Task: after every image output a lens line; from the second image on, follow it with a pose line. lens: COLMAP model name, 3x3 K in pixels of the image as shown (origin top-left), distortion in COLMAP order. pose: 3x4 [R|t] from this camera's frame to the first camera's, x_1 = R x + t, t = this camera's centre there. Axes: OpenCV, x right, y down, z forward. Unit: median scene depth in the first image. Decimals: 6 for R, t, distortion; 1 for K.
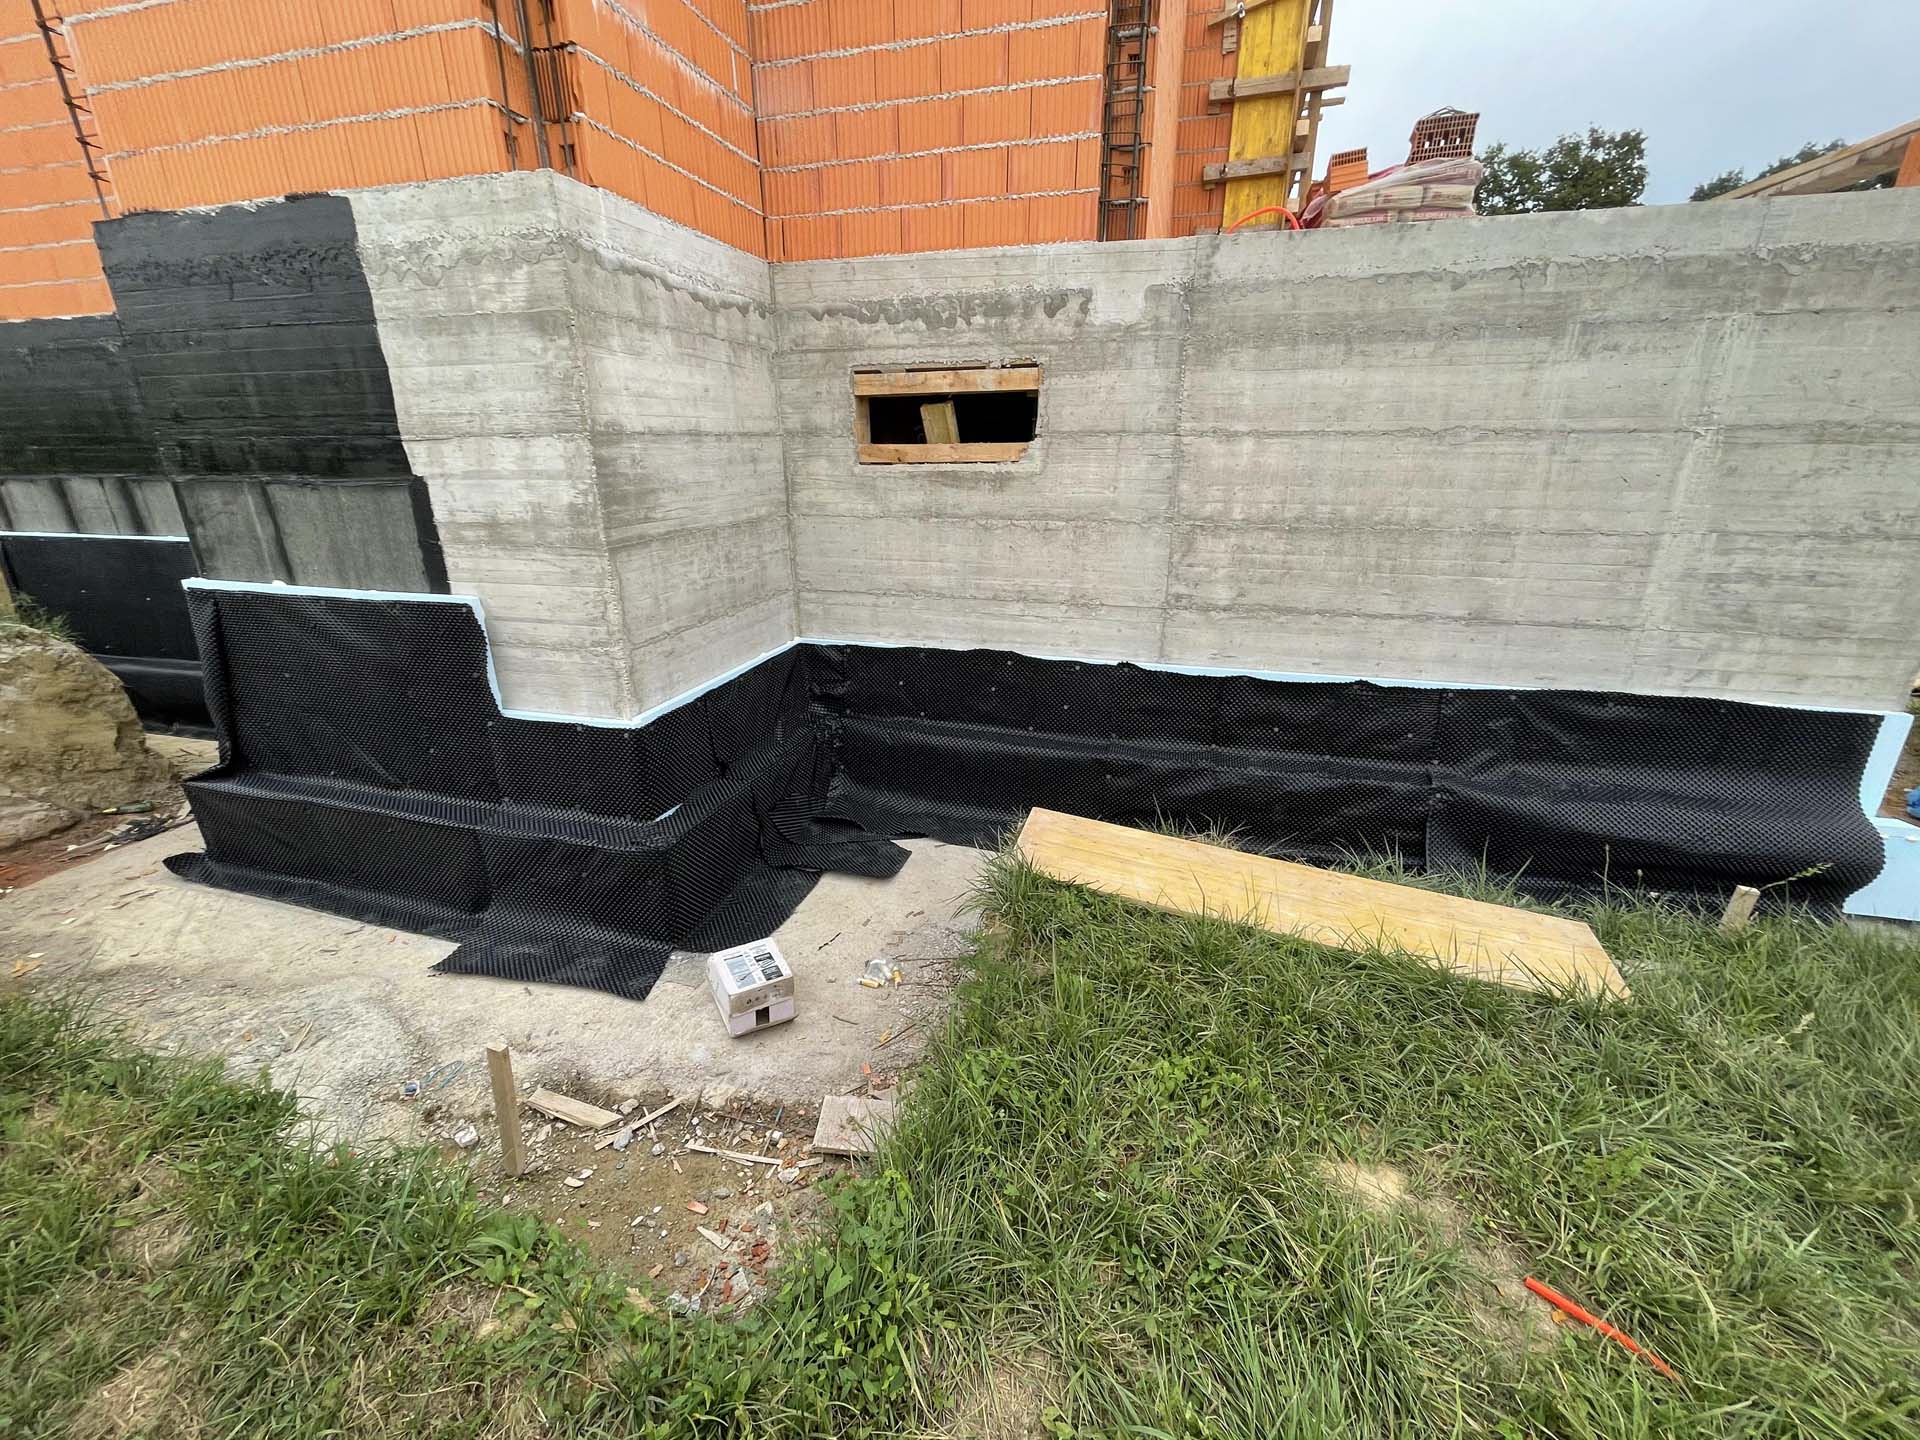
lens RADIAL K [[769.2, 0, 961.6], [0, 769.2, 720.6], [0, 0, 1]] dist [-0.001352, 0.000466]
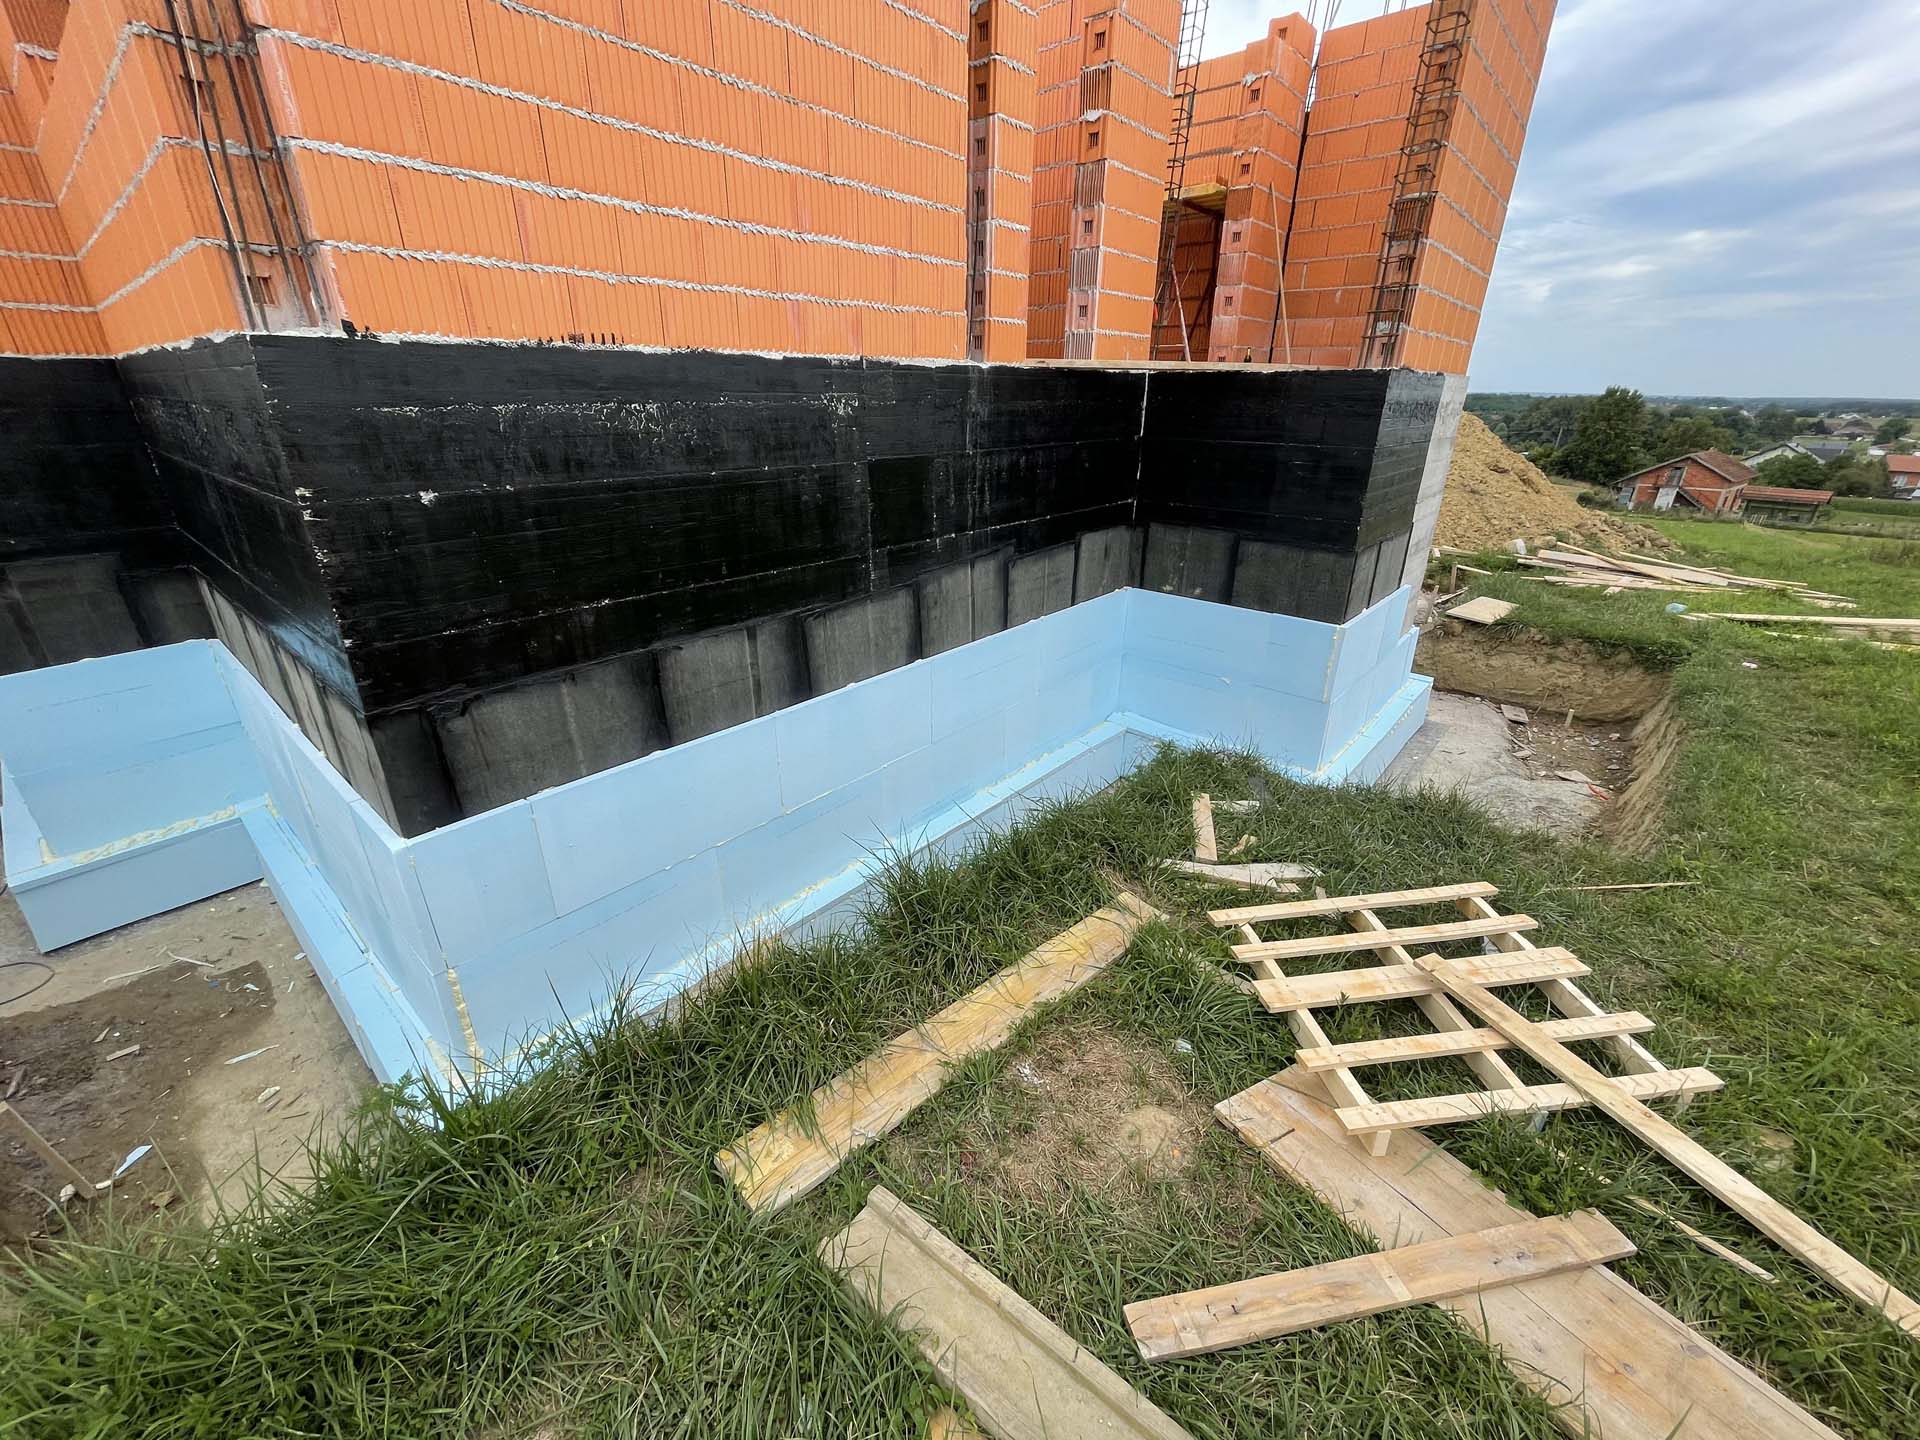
lens RADIAL K [[769.2, 0, 956.0], [0, 769.2, 723.2], [0, 0, 1]] dist [-0.001352, 0.000466]
pose [[0.437317, -0.350772, 0.828078, -2.574040], [0.286946, 0.927091, 0.241174, -0.568627], [-0.852300, 0.132144, 0.506085, 0.968497]]
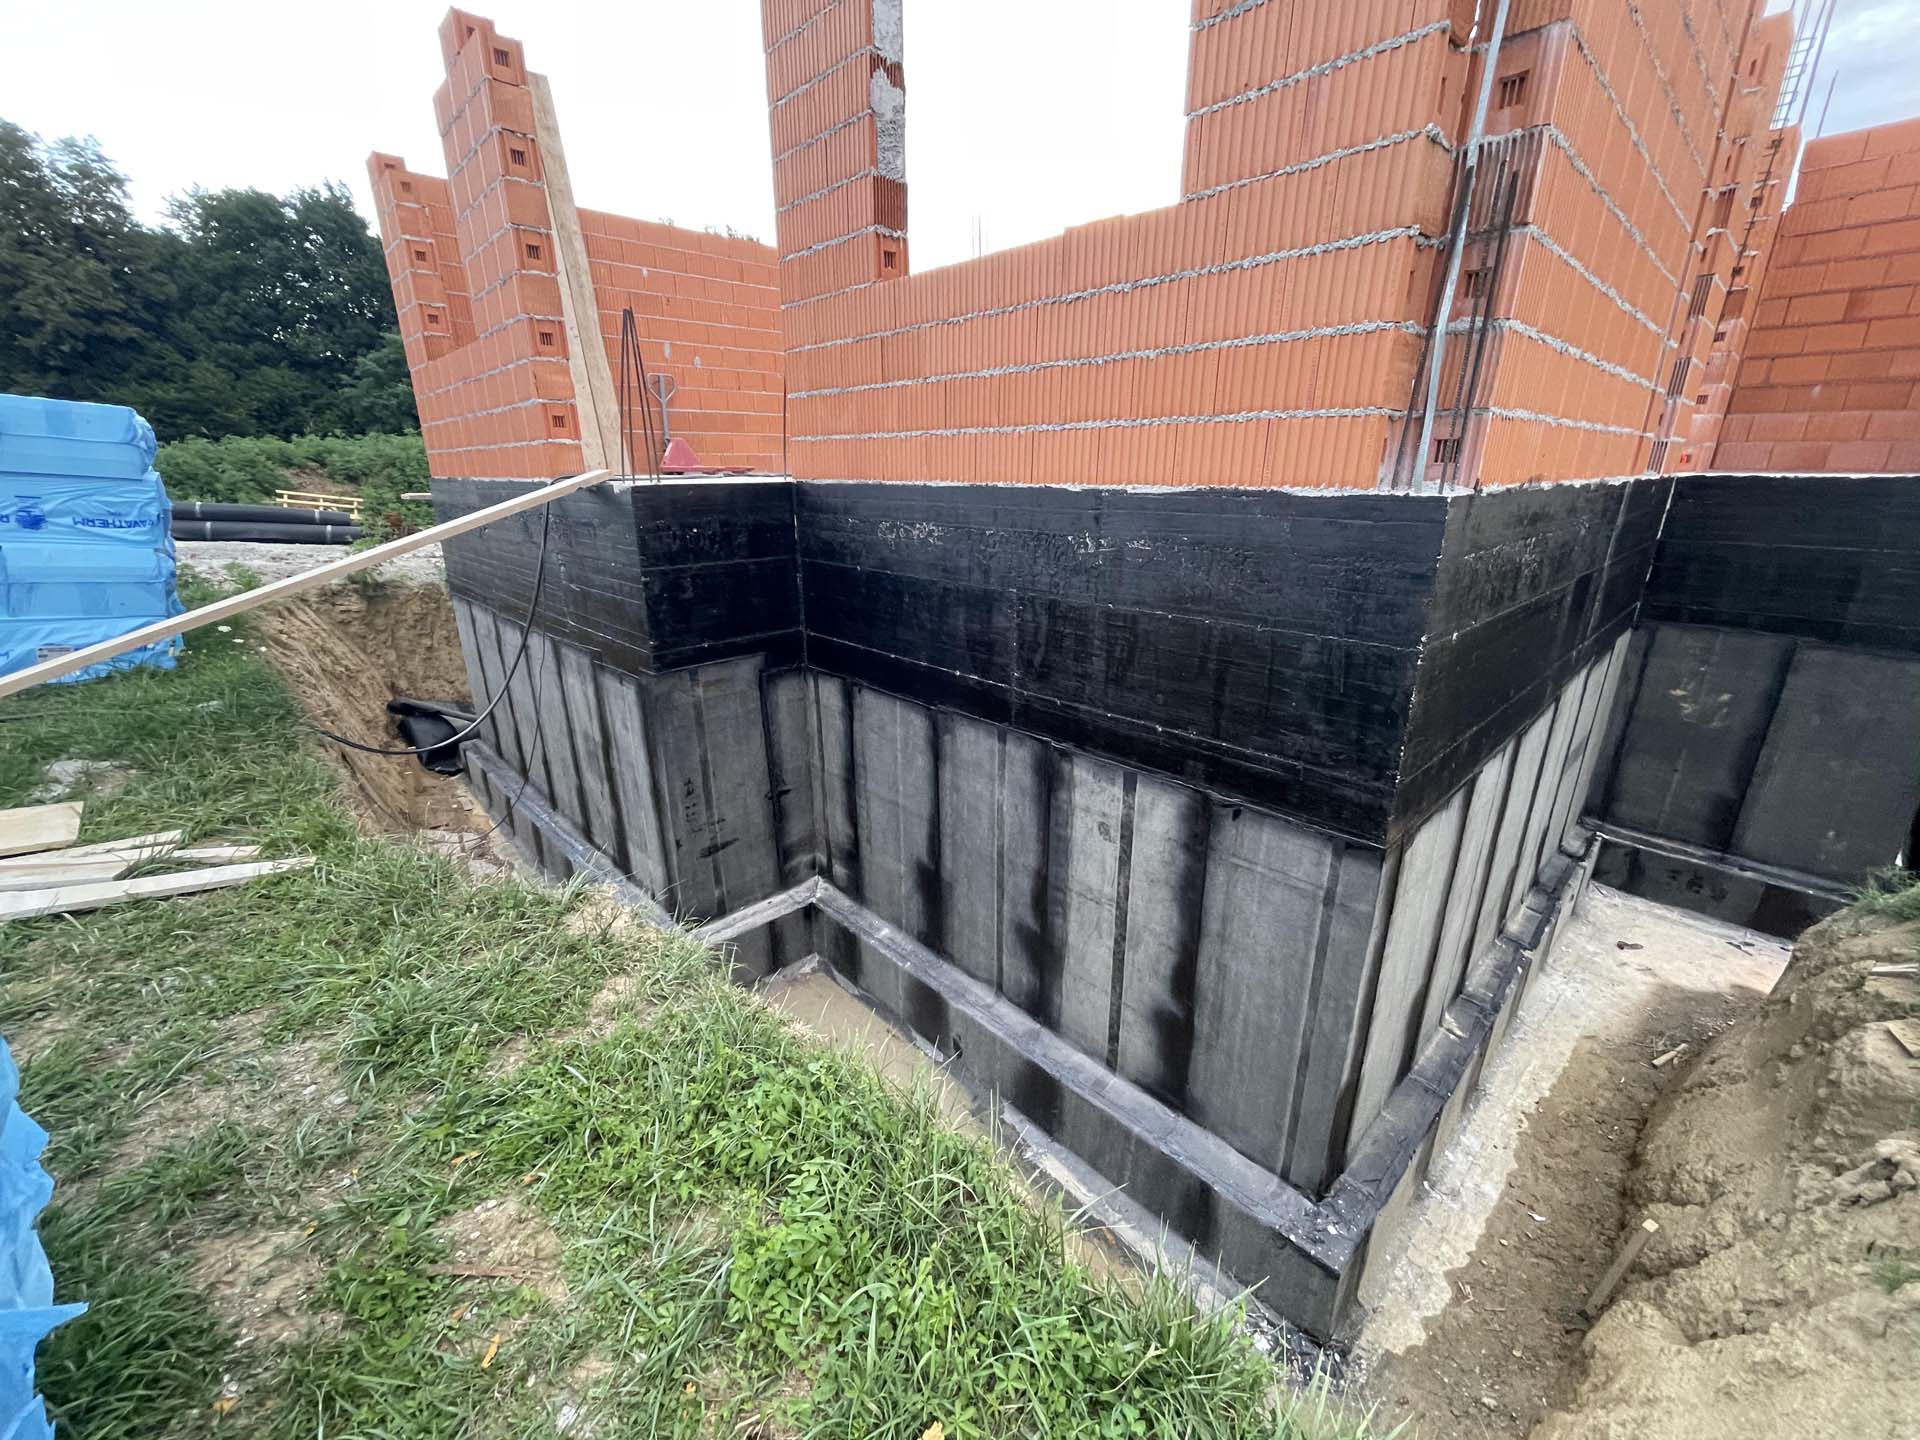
lens RADIAL K [[769.2, 0, 957.7], [0, 769.2, 726.4], [0, 0, 1]] dist [-0.001352, 0.000466]
pose [[0.525025, -0.272679, 0.806222, -2.964452], [0.280493, 0.949800, 0.138578, -0.868585], [-0.803537, 0.153383, 0.575154, 1.653982]]
